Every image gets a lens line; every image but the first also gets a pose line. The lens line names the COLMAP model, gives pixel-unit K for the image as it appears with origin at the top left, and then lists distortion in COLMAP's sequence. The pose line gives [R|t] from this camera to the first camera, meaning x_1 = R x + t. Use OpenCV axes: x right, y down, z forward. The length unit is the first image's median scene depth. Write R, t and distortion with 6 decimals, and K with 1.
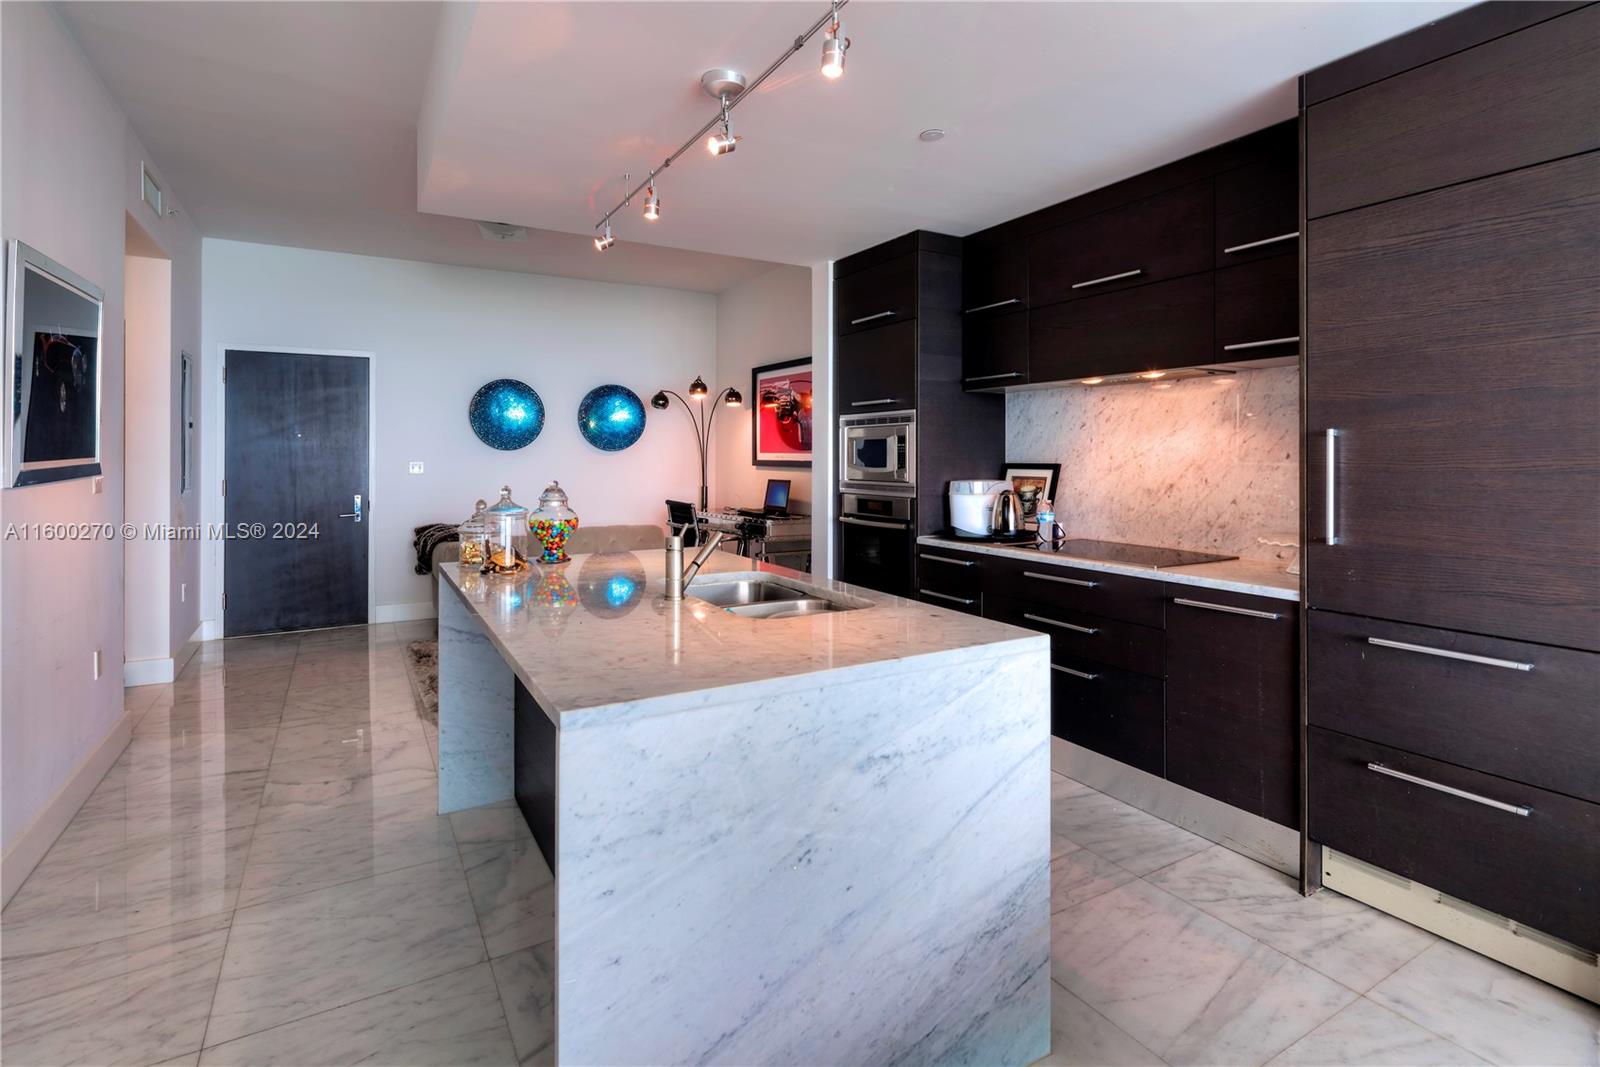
lens RADIAL K [[778.5, 0, 803.1], [0, 778.5, 454.9], [0, 0, 1]] dist [0.007729, -0.004530]
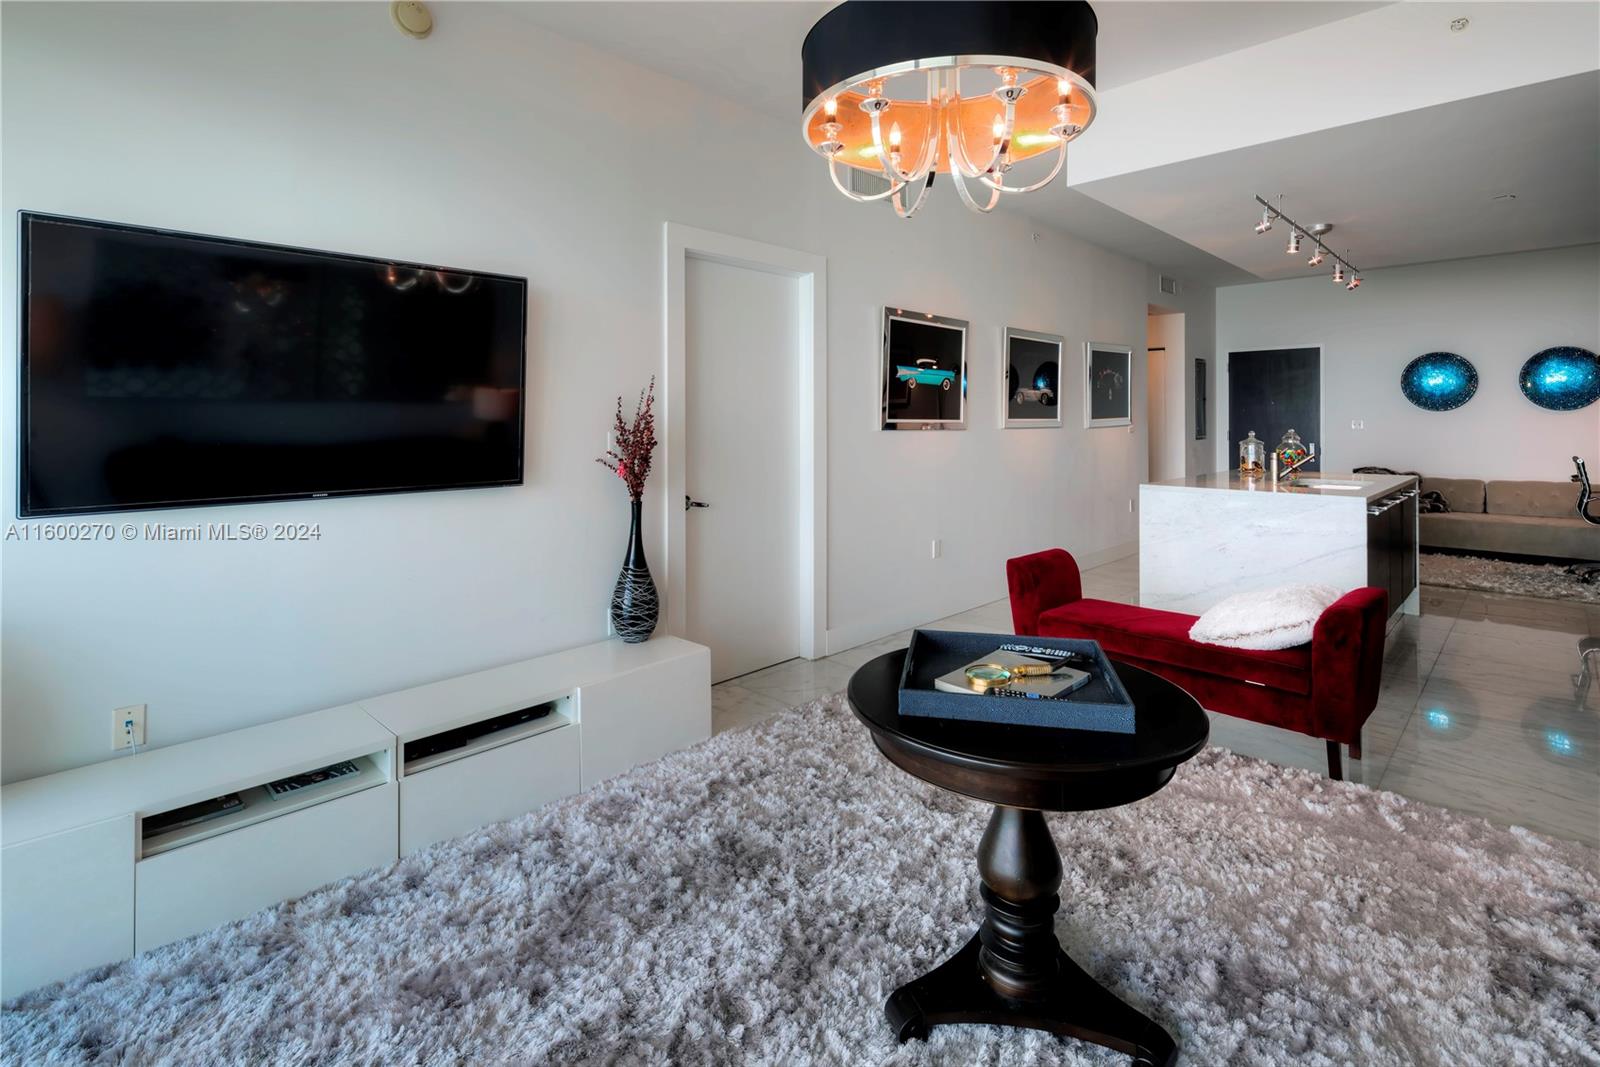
lens RADIAL K [[778.5, 0, 787.9], [0, 778.5, 416.1], [0, 0, 1]] dist [0.007729, -0.004530]
pose [[0.270960, -0.003410, -0.962584, 0.829418], [0.004765, 0.999986, -0.002201, 0.000071], [0.962579, -0.003990, 0.270973, -0.482529]]
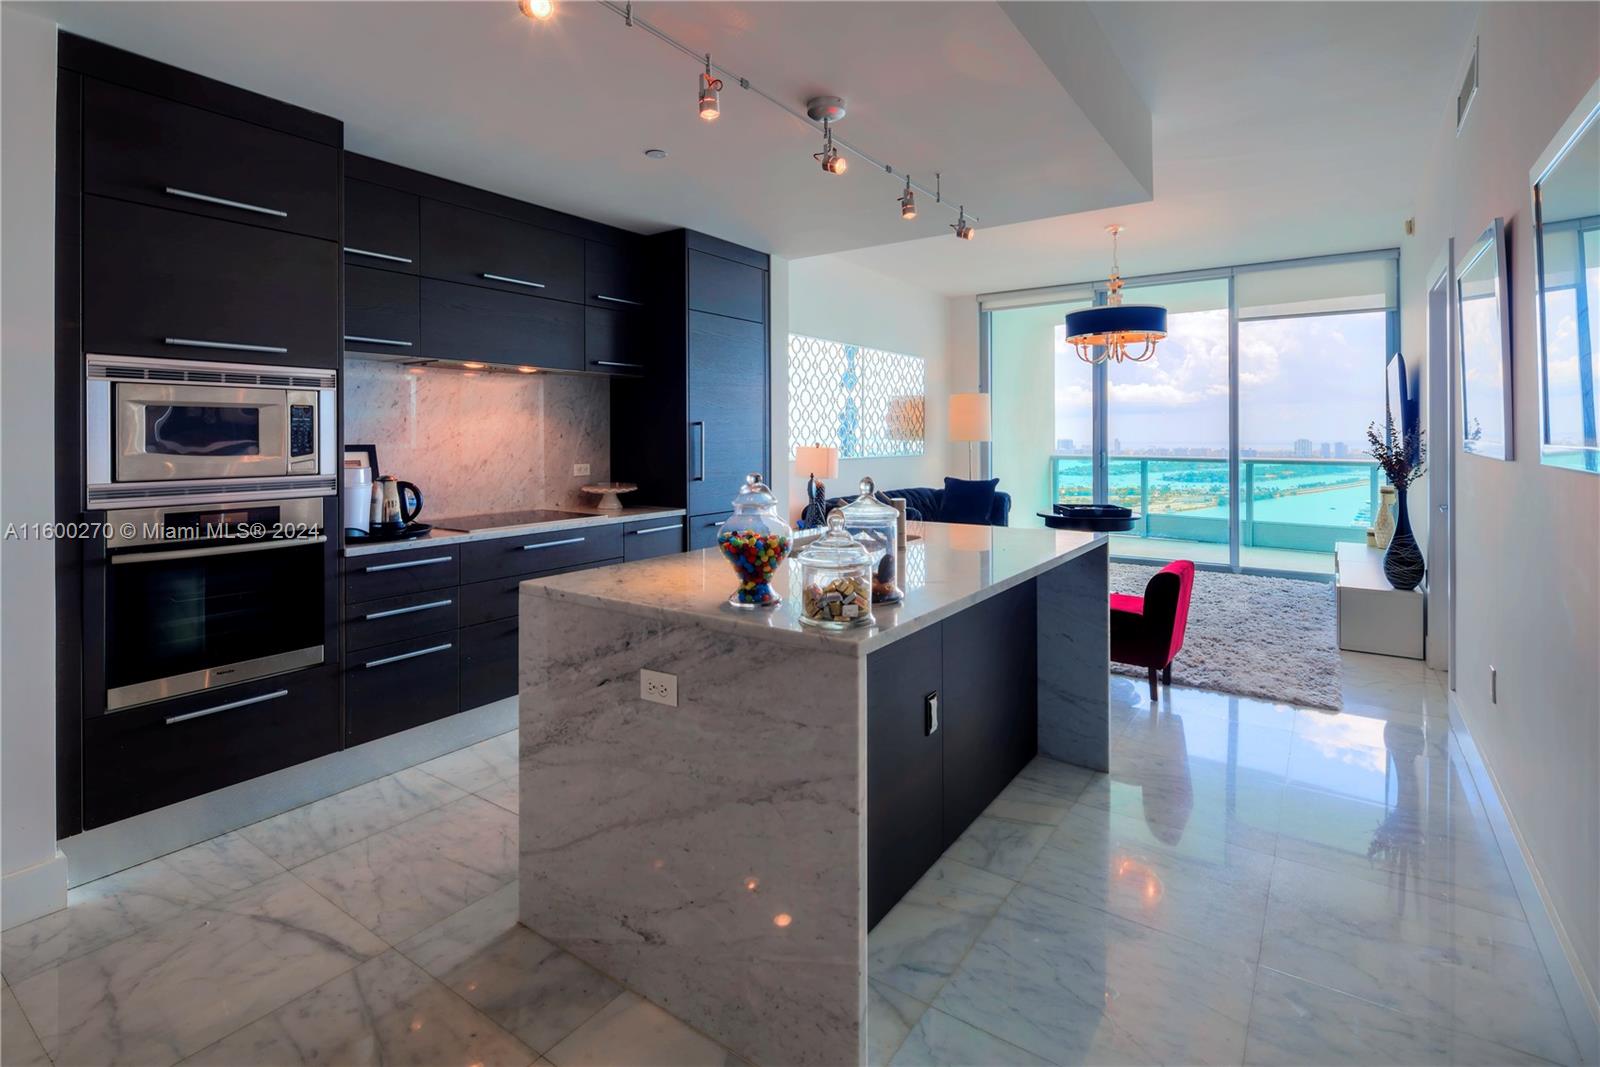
lens RADIAL K [[778.5, 0, 790.5], [0, 778.5, 432.3], [0, 0, 1]] dist [0.007729, -0.004530]
pose [[-0.416505, 0.005327, 0.909118, -0.652018], [0.001685, 0.999986, -0.005087, 0.002329], [-0.909132, -0.000587, -0.416508, 0.890597]]
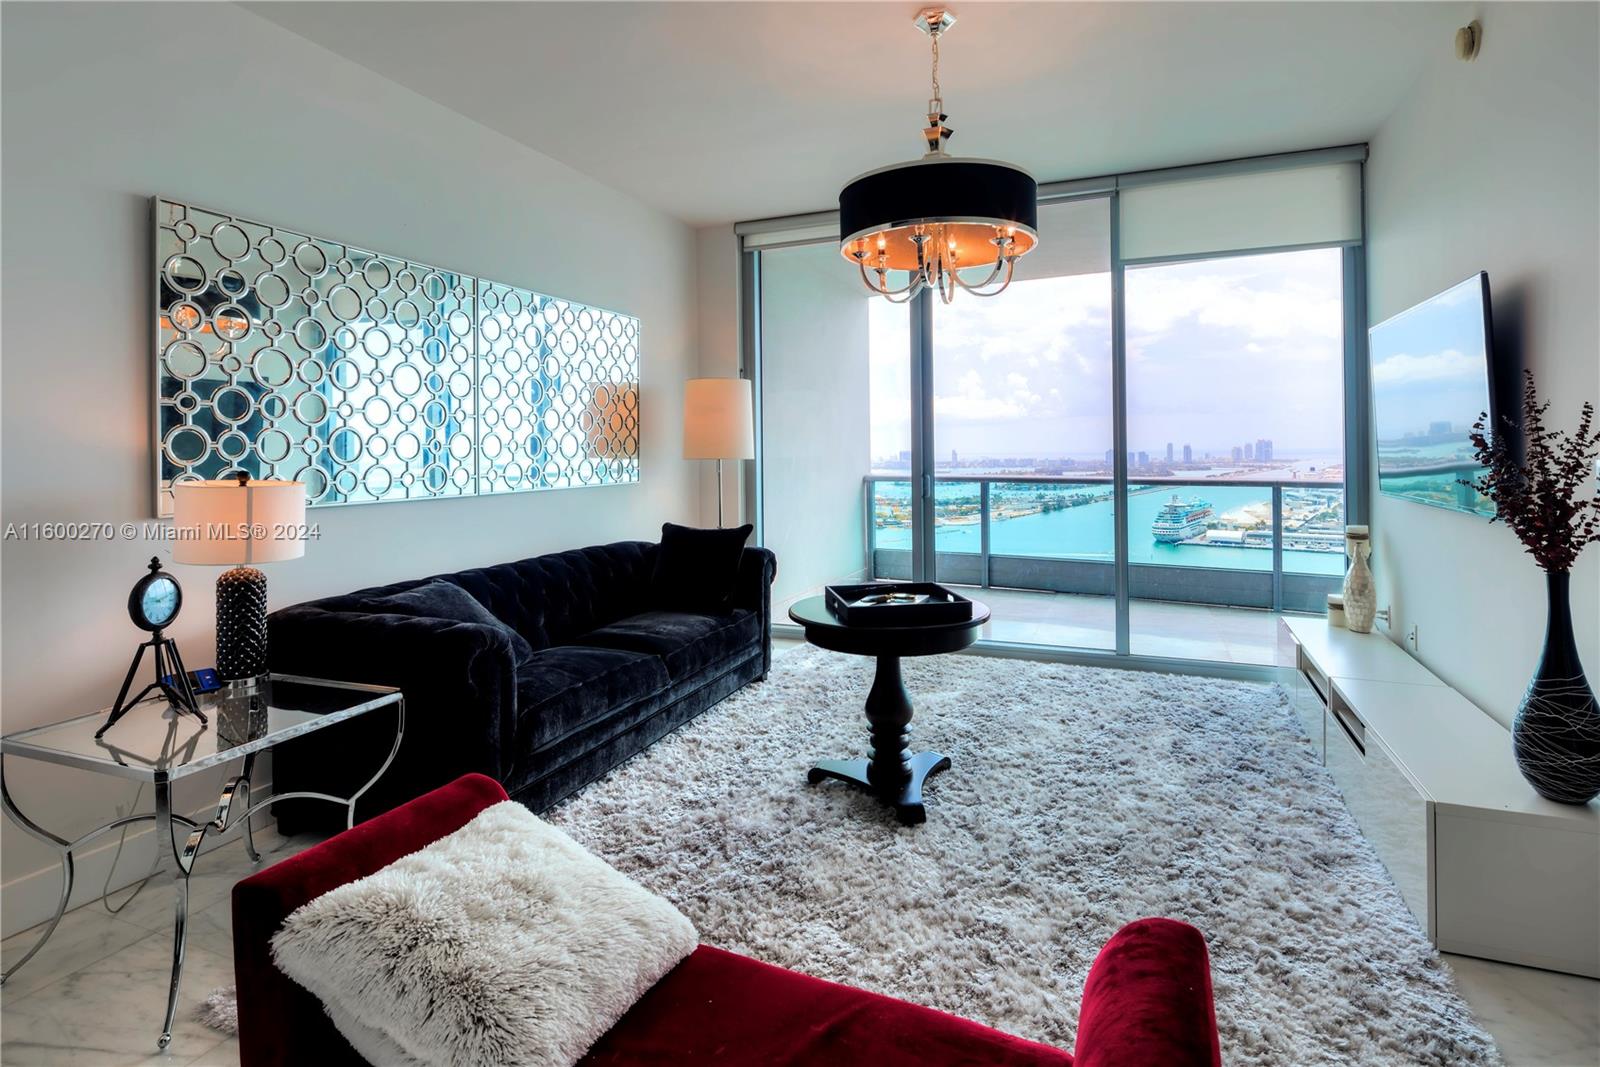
lens RADIAL K [[778.5, 0, 833.8], [0, 778.5, 460.8], [0, 0, 1]] dist [0.007729, -0.004530]
pose [[-0.620348, -0.004844, 0.784312, -0.087215], [0.010245, 0.999846, 0.014278, 0.002870], [-0.784260, 0.016893, -0.620203, 0.257177]]
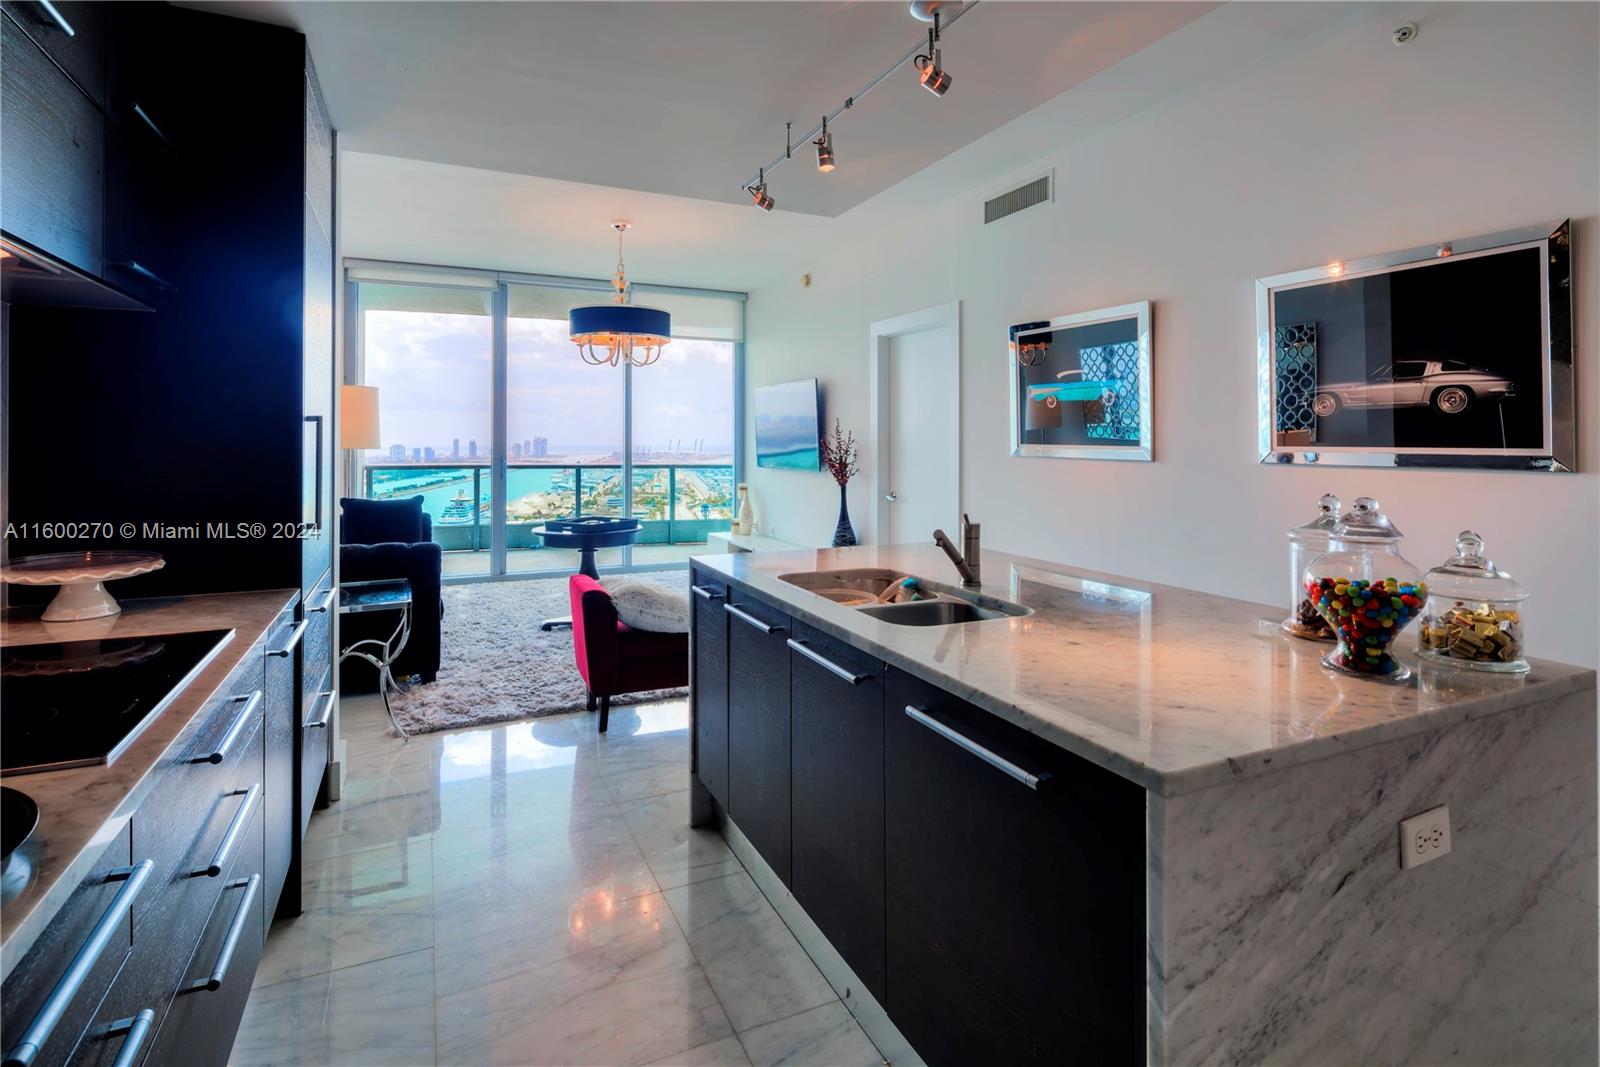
lens RADIAL K [[778.5, 0, 790.8], [0, 778.5, 434.5], [0, 0, 1]] dist [0.007729, -0.004530]
pose [[-0.996282, -0.001090, 0.086143, -0.017188], [-0.001914, 0.999953, -0.009485, 0.000241], [-0.086128, -0.009615, -0.996238, 1.079556]]
